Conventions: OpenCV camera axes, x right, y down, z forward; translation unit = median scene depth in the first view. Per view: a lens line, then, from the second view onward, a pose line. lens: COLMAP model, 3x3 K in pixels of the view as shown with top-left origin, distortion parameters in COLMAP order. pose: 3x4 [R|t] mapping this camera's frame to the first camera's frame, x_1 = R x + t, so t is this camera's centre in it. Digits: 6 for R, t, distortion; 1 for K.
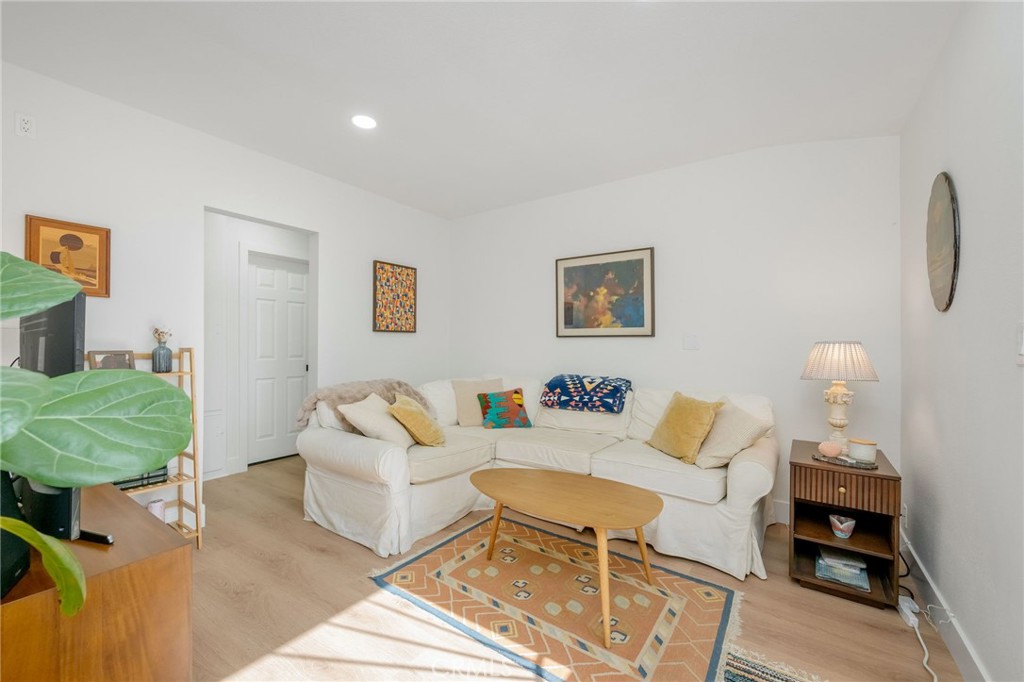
lens RADIAL K [[410.6, 0, 507.4], [0, 410.6, 345.1], [0, 0, 1]] dist [-0.000539, -0.000012]
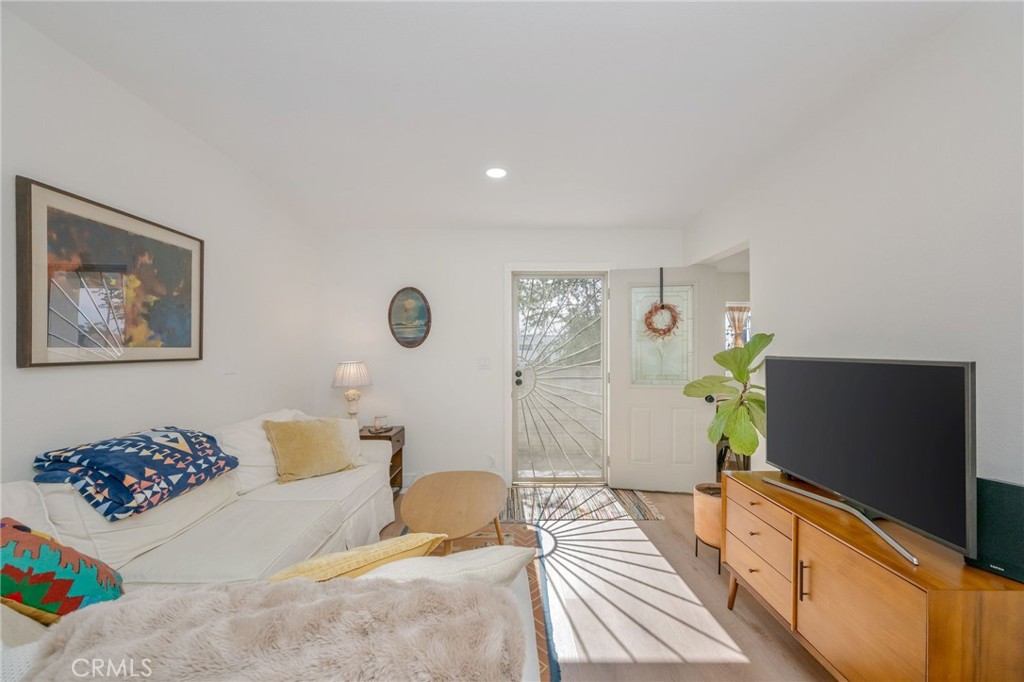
lens RADIAL K [[397.4, 0, 509.7], [0, 397.4, 346.6], [0, 0, 1]] dist [0.001263, 0.000065]
pose [[-0.569859, -0.005271, 0.821726, -0.532555], [-0.009781, 0.999952, -0.000369, -0.048532], [-0.821684, -0.008248, -0.569883, 0.907031]]
